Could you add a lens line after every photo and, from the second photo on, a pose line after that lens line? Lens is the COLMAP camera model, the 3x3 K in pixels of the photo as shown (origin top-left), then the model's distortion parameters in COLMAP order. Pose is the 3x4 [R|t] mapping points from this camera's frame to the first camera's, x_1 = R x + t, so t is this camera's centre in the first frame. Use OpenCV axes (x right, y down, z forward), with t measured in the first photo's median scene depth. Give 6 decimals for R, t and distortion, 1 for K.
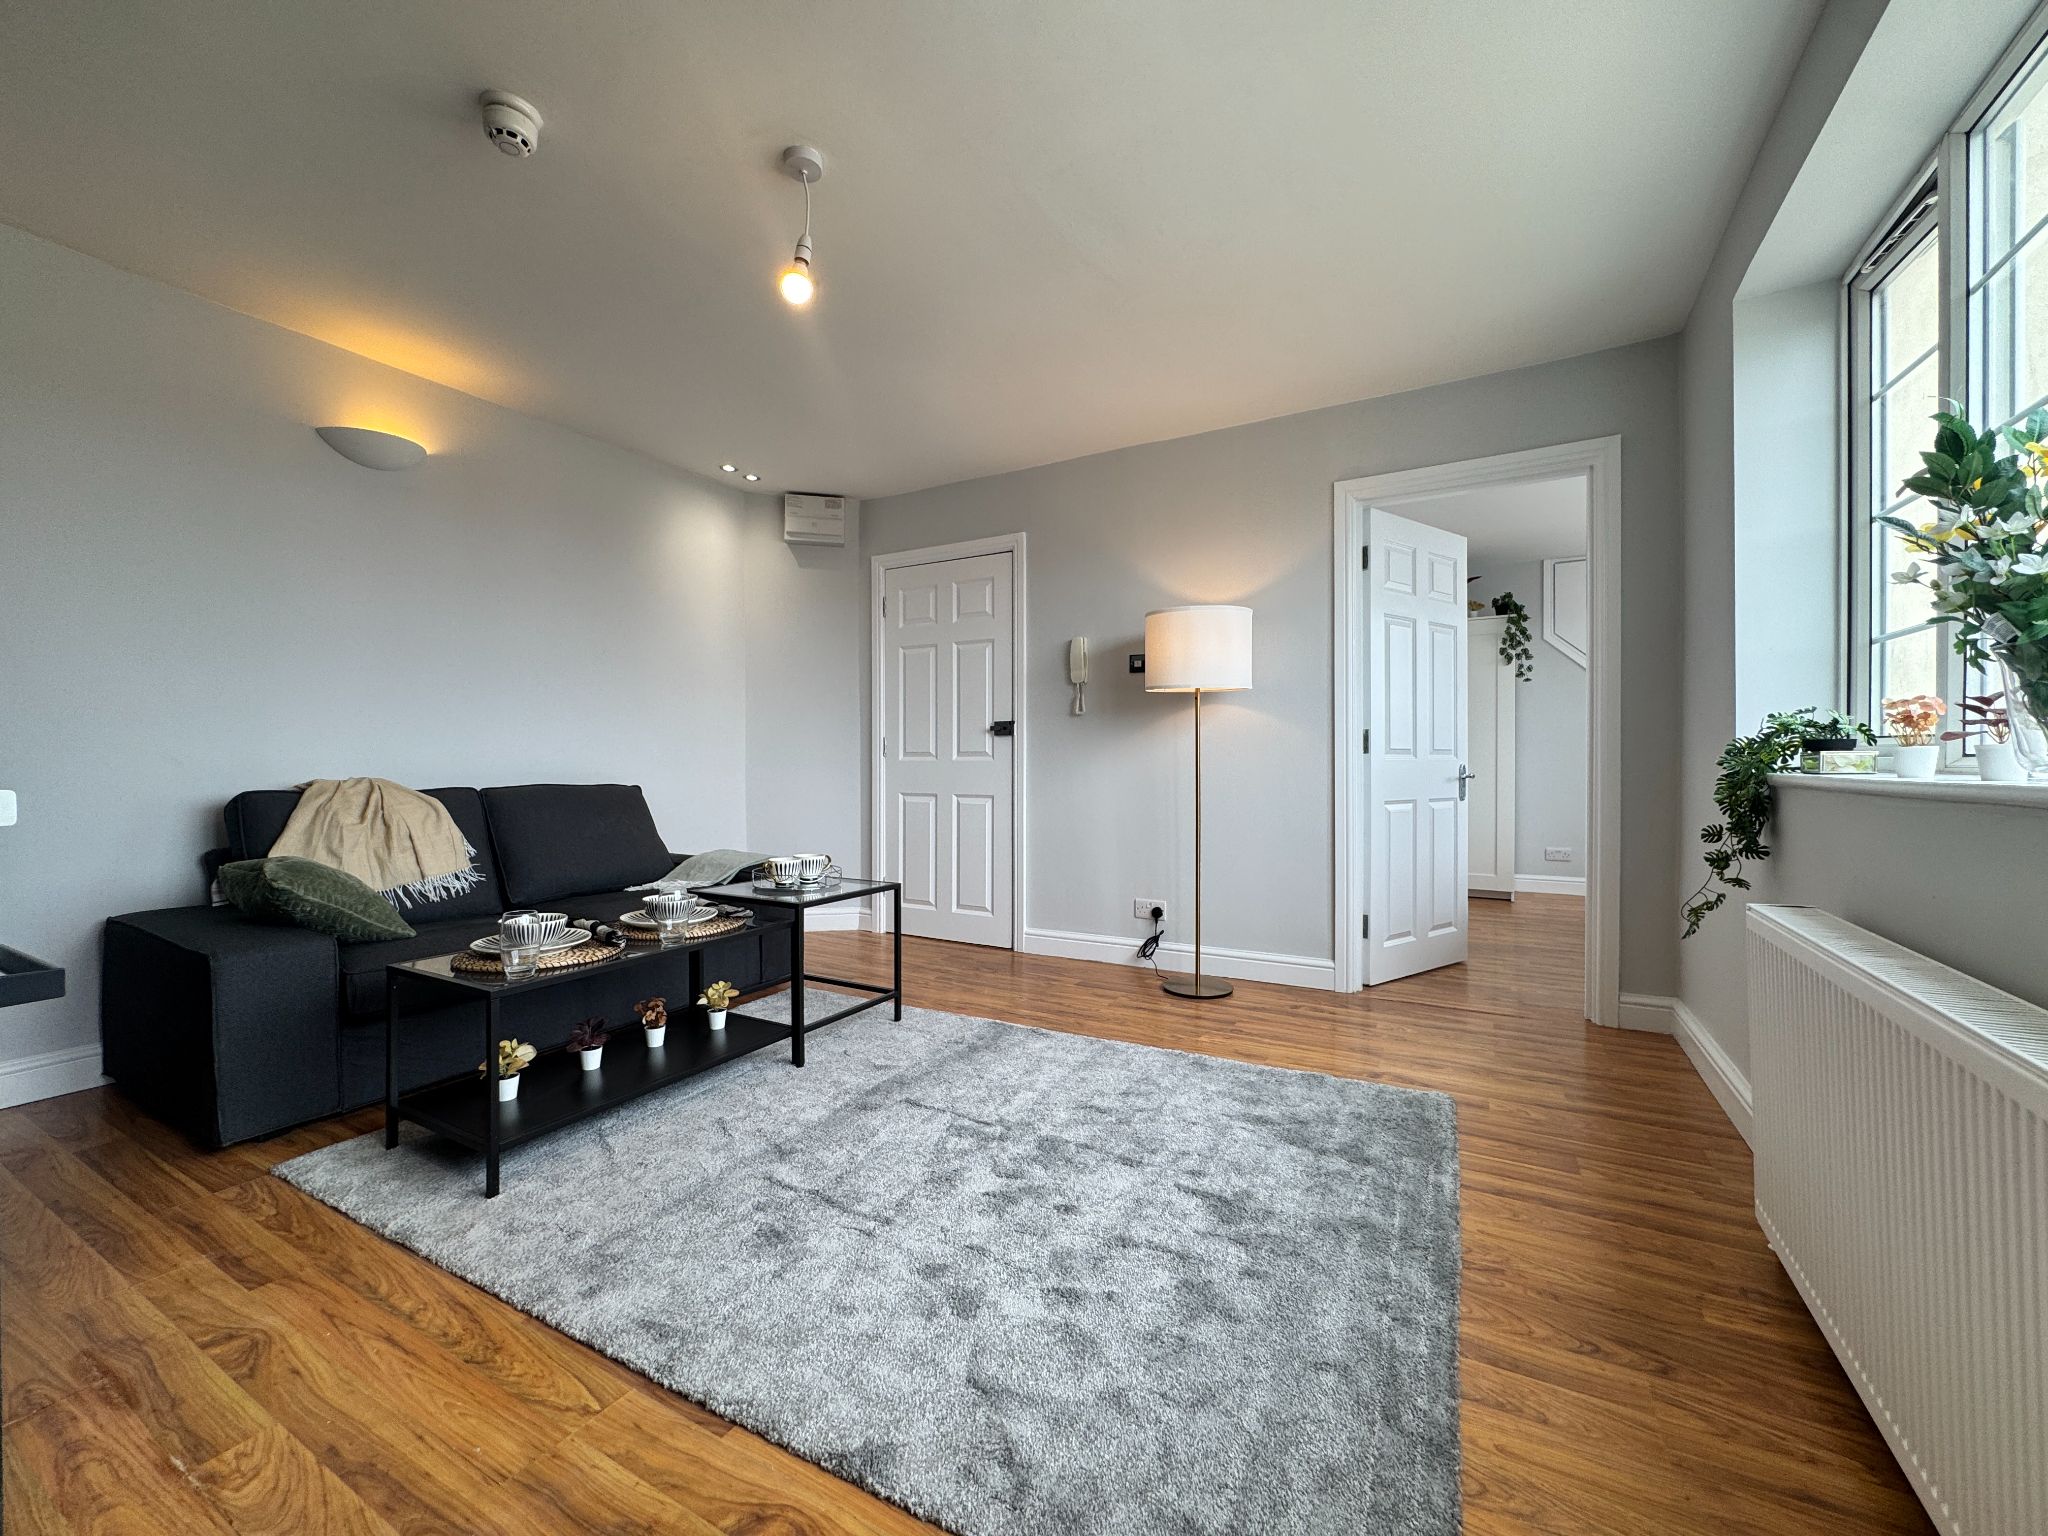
lens RADIAL K [[818.3, 0, 1024.0], [0, 818.3, 768.0], [0, 0, 1]] dist [-0.000678, -0.000296]
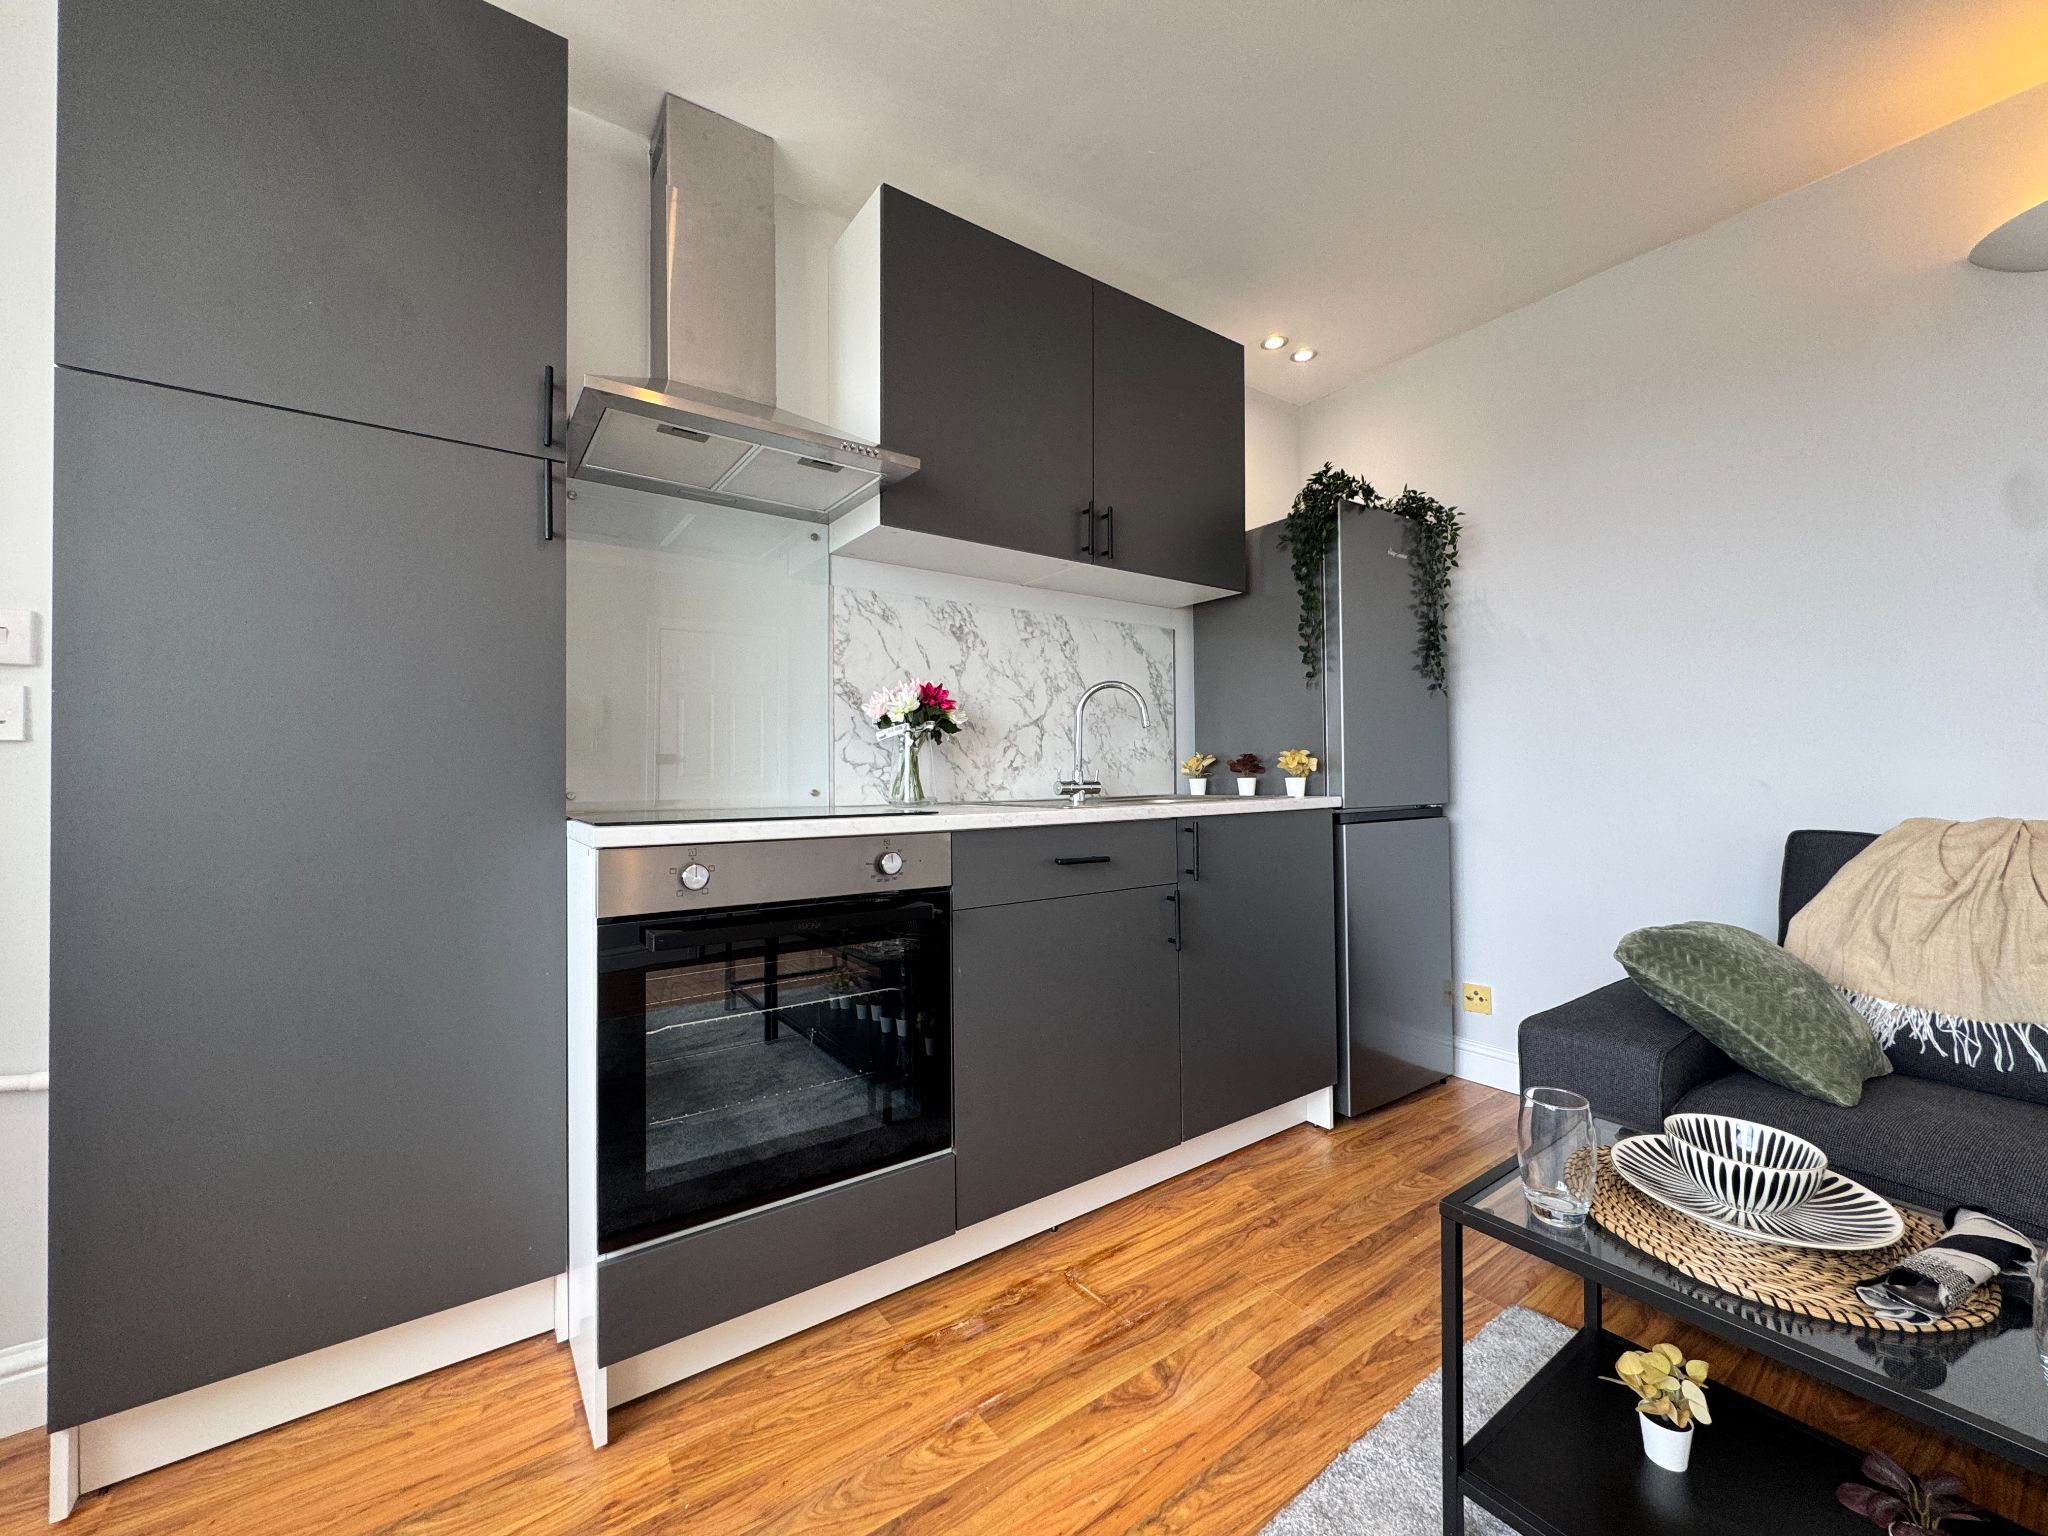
lens RADIAL K [[818.3, 0, 1024.0], [0, 818.3, 768.0], [0, 0, 1]] dist [-0.000678, -0.000296]
pose [[-0.423294, -0.002470, -0.905989, 0.009372], [0.002248, 0.999990, -0.003777, -0.031227], [0.905990, -0.003636, -0.423284, 0.823187]]
